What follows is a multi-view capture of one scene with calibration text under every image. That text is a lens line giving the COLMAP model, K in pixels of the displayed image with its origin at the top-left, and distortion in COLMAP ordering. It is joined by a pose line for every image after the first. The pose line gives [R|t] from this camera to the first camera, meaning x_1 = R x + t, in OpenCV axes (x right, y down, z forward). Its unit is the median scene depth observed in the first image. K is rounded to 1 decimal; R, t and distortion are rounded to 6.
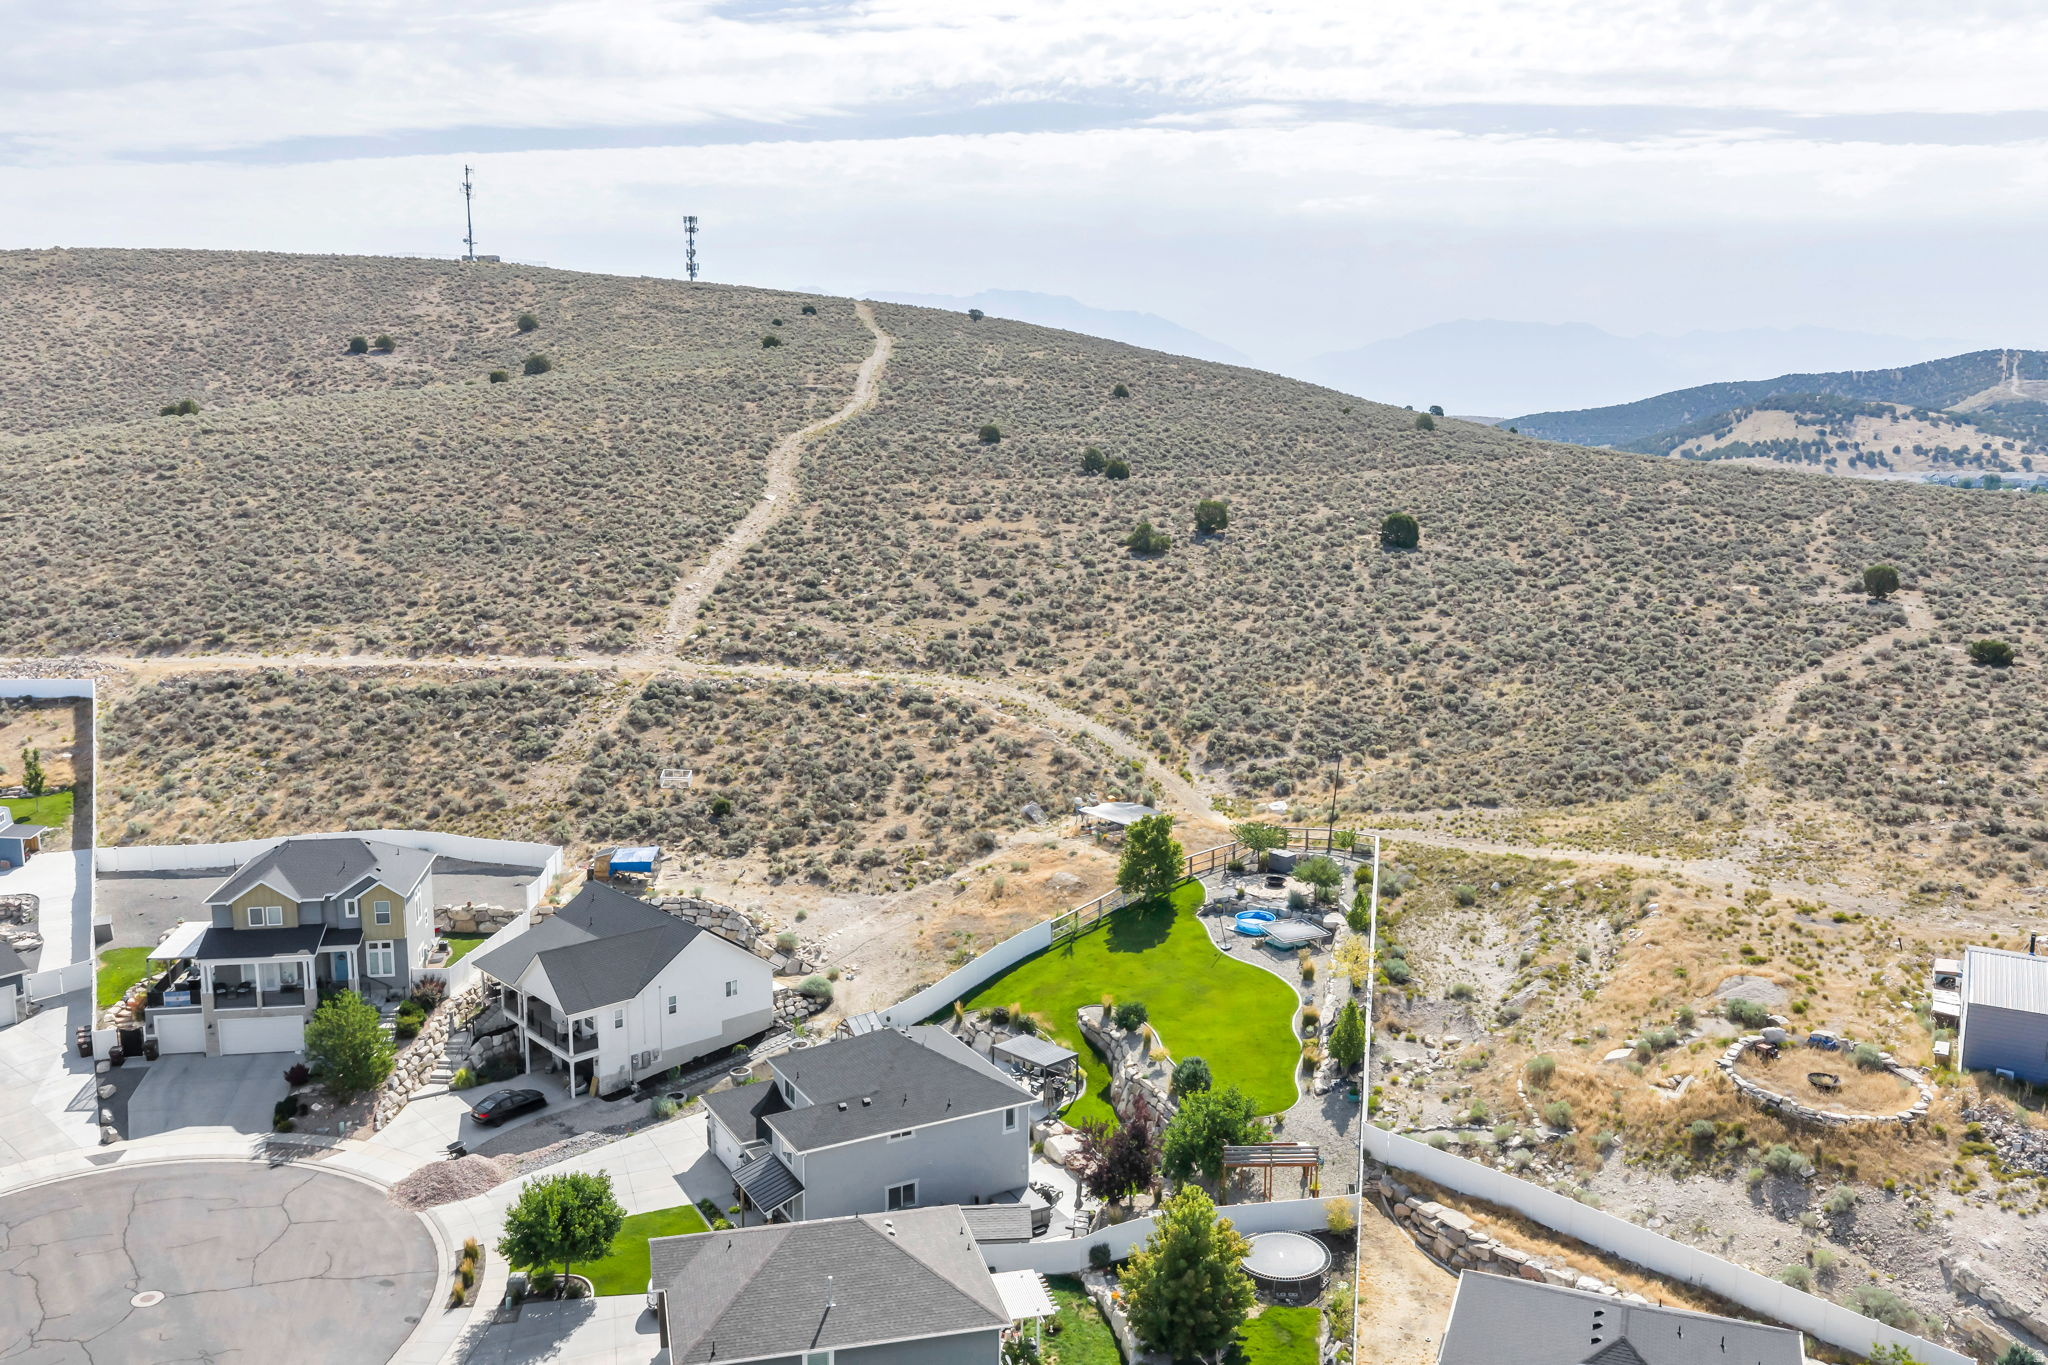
lens RADIAL K [[1695.0, 0, 1021.9], [0, 1695.0, 675.3], [0, 0, 1]] dist [0.020225, -0.034485]
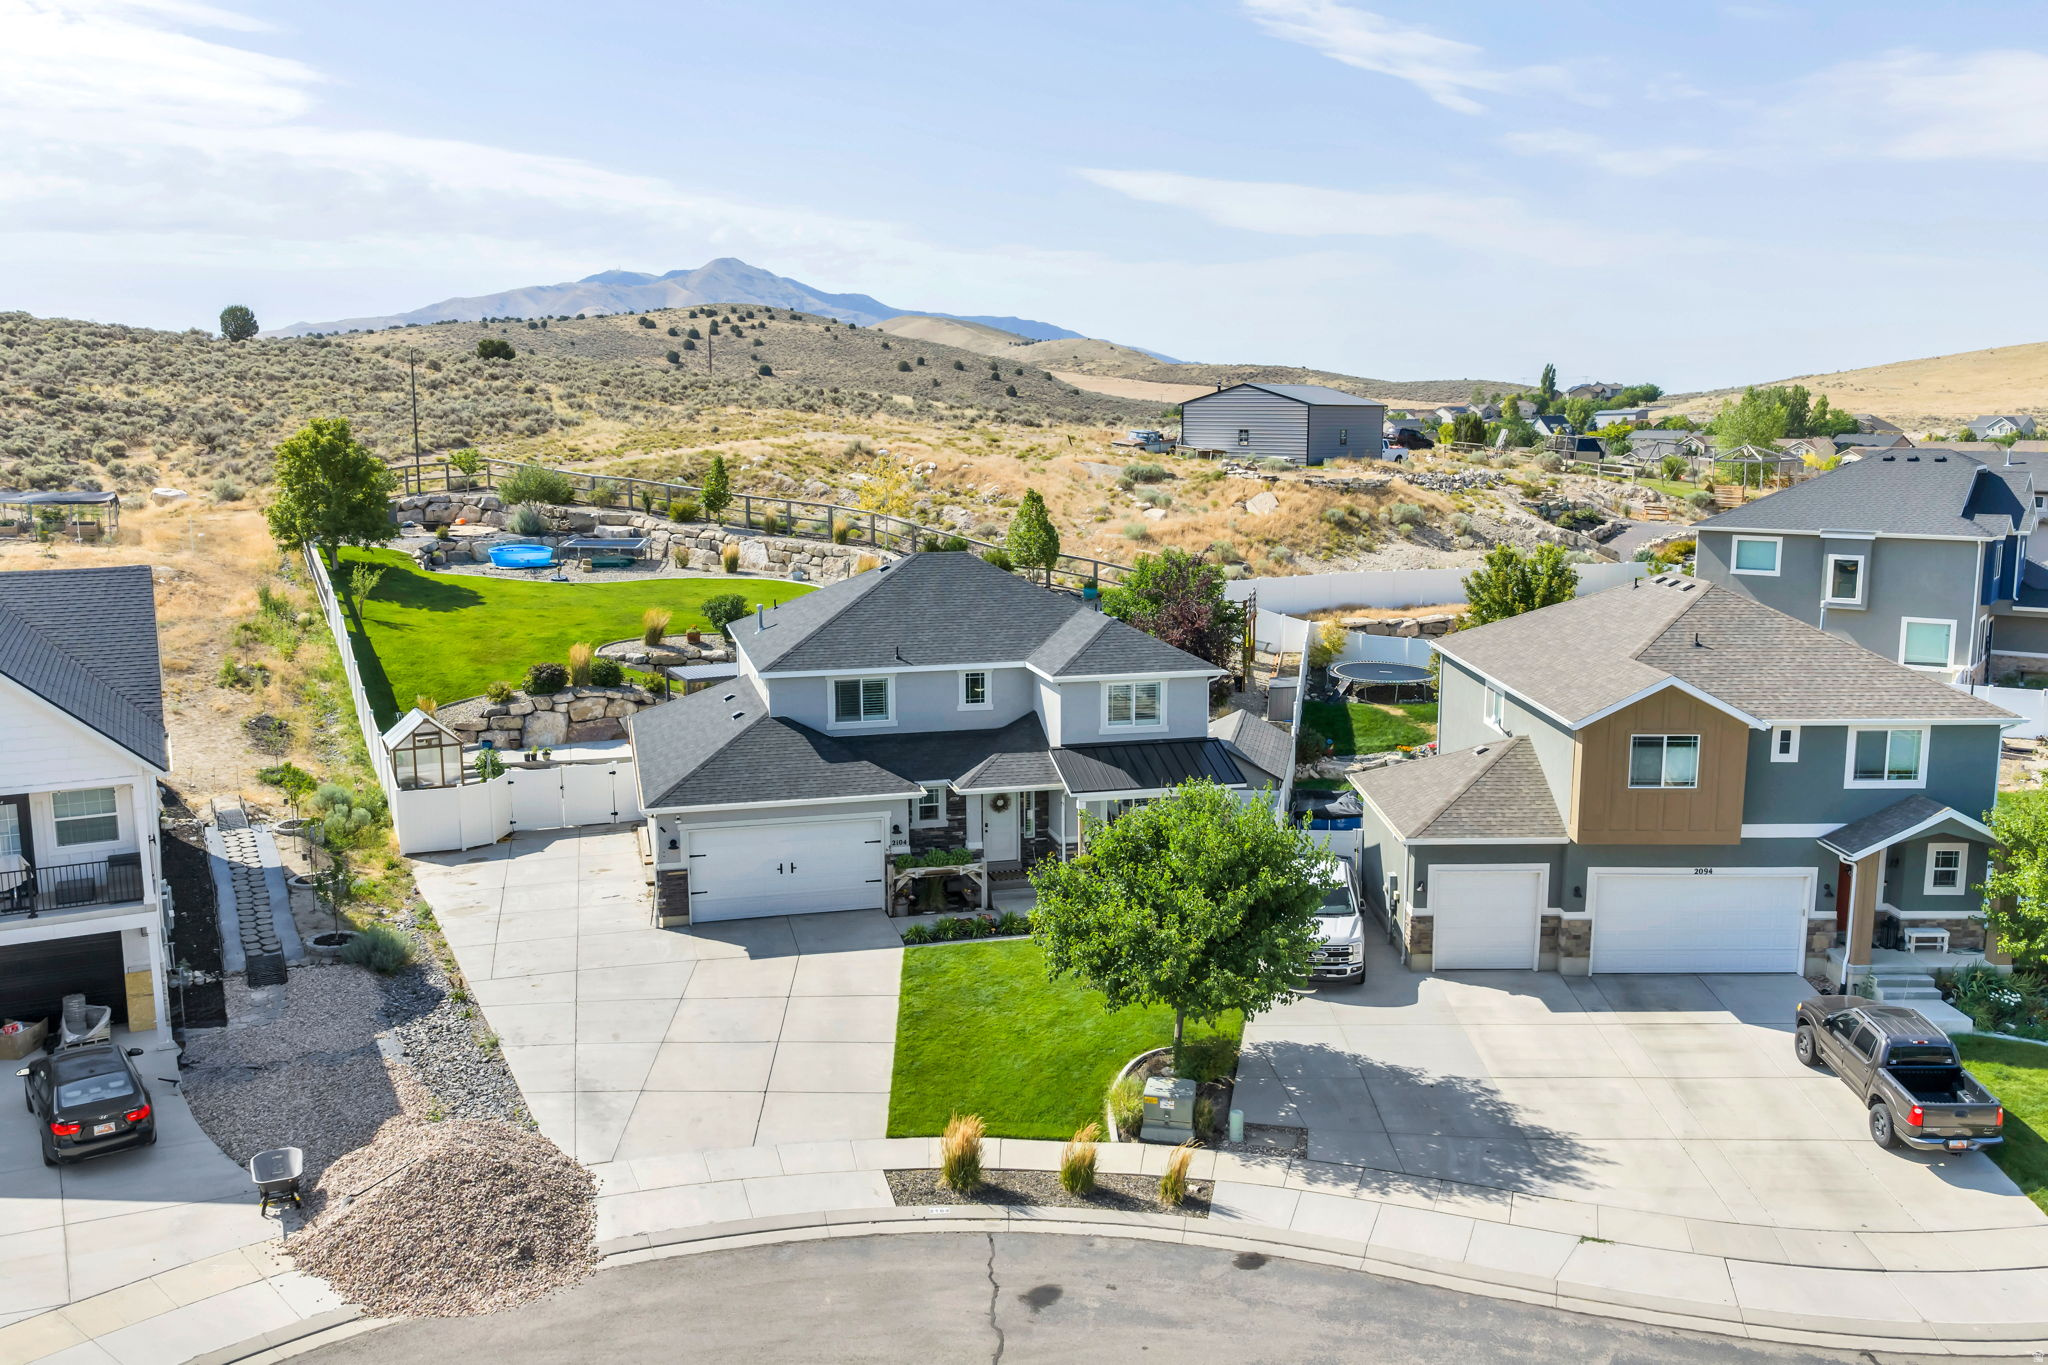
lens RADIAL K [[1695.0, 0, 1021.0], [0, 1695.0, 669.5], [0, 0, 1]] dist [0.020225, -0.034485]
pose [[0.252272, -0.154830, 0.955189, -0.494427], [0.161555, 0.980001, 0.116184, 0.152497], [-0.954075, 0.125005, 0.272240, 0.673853]]
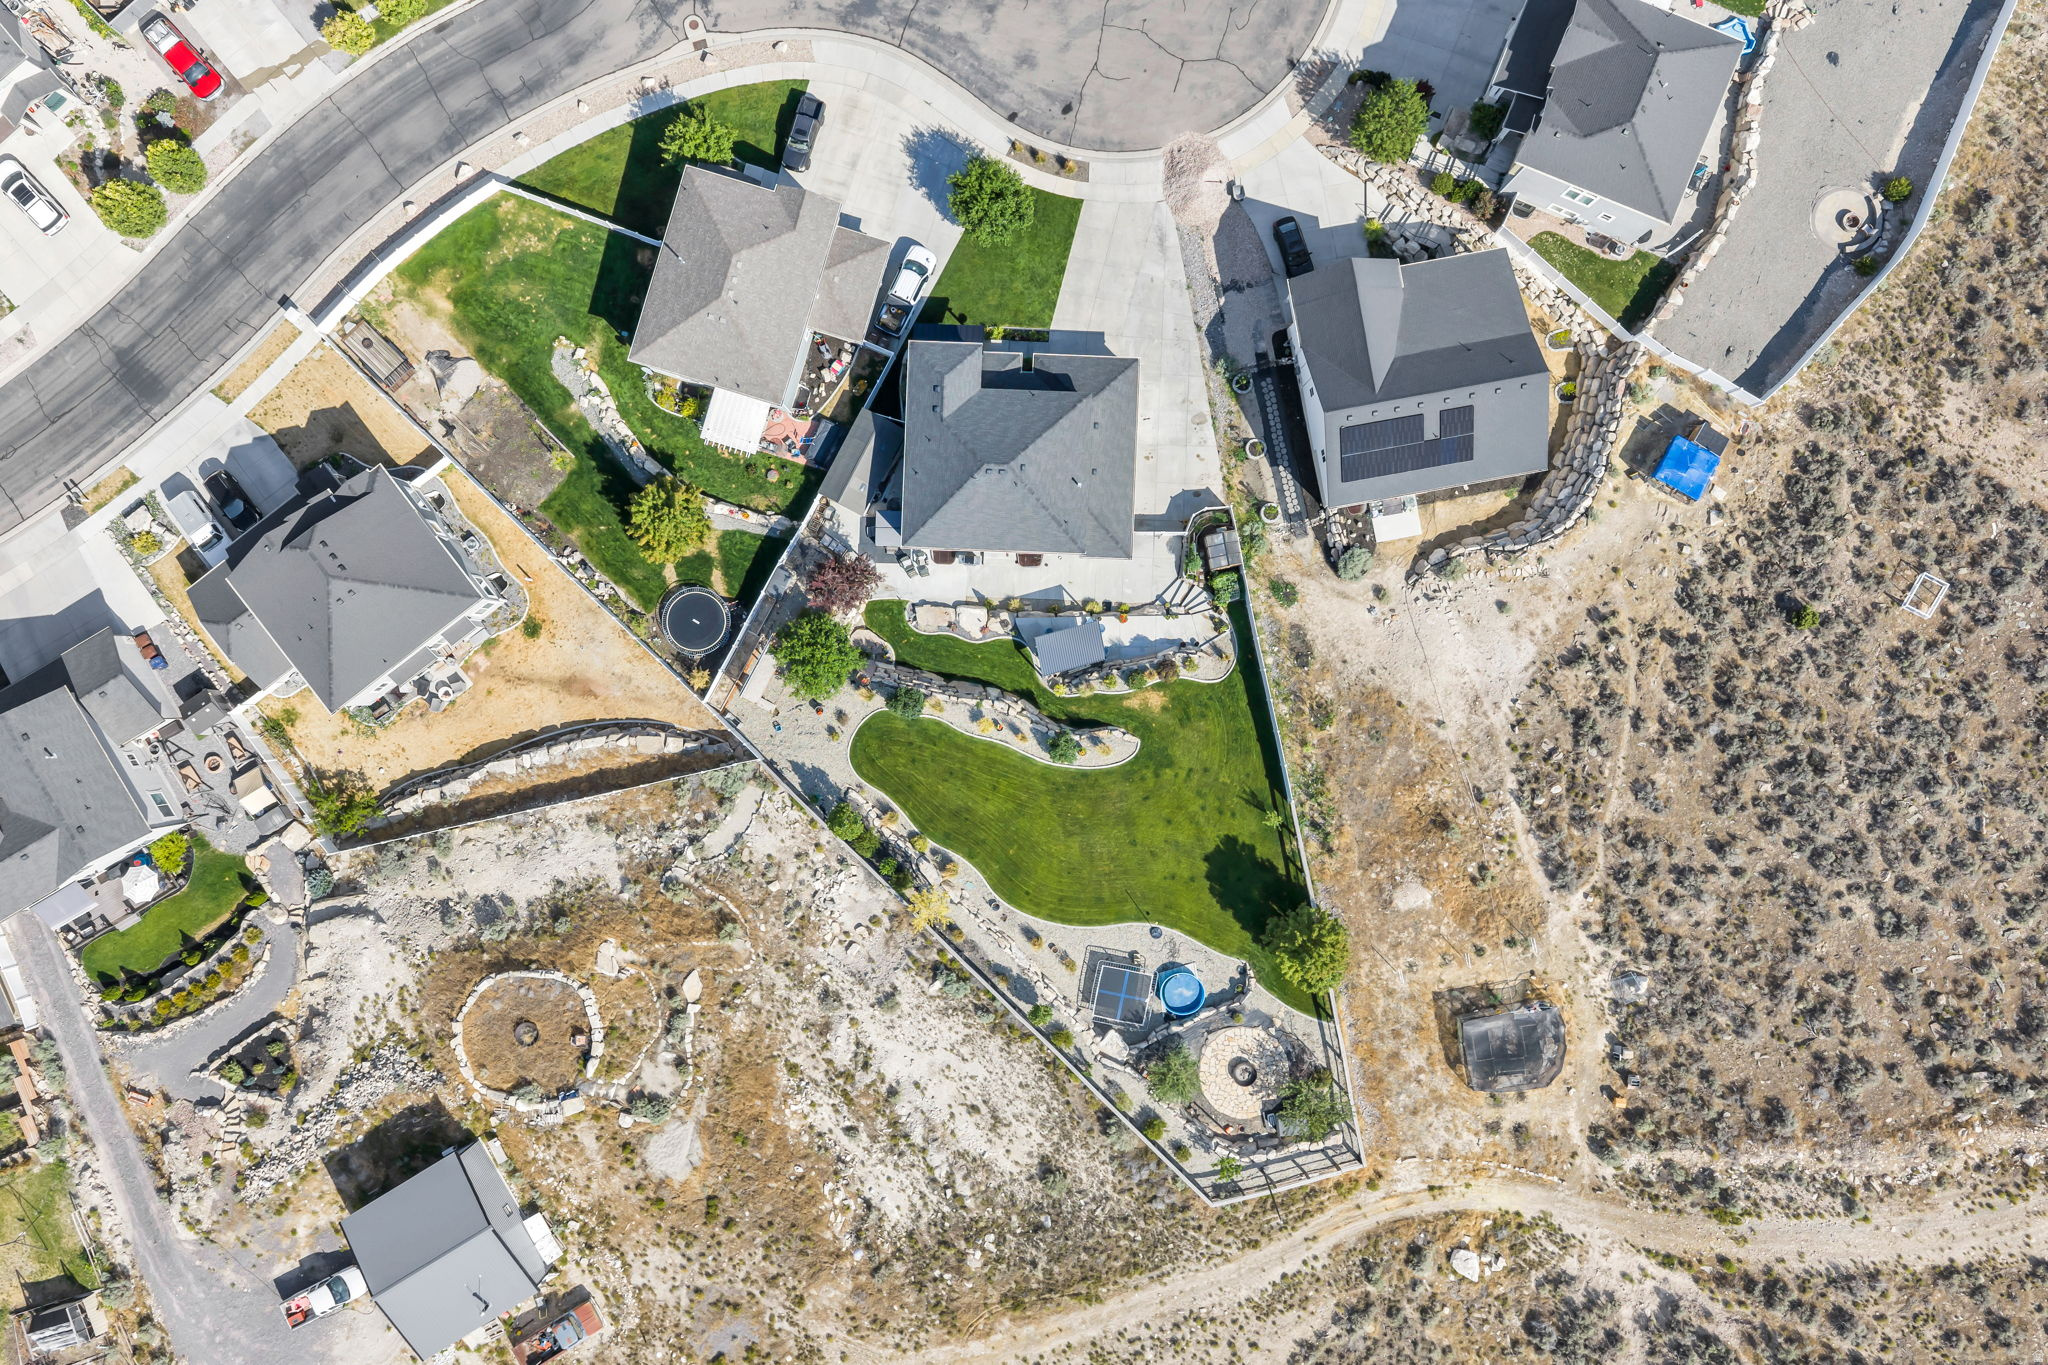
lens RADIAL K [[1695.0, 0, 1012.2], [0, 1695.0, 689.5], [0, 0, 1]] dist [0.020225, -0.034485]
pose [[-0.515444, 0.856922, -0.001652, 0.047653], [-0.136257, -0.080057, 0.987434, -0.795843], [0.846021, 0.509192, 0.158026, 0.735019]]
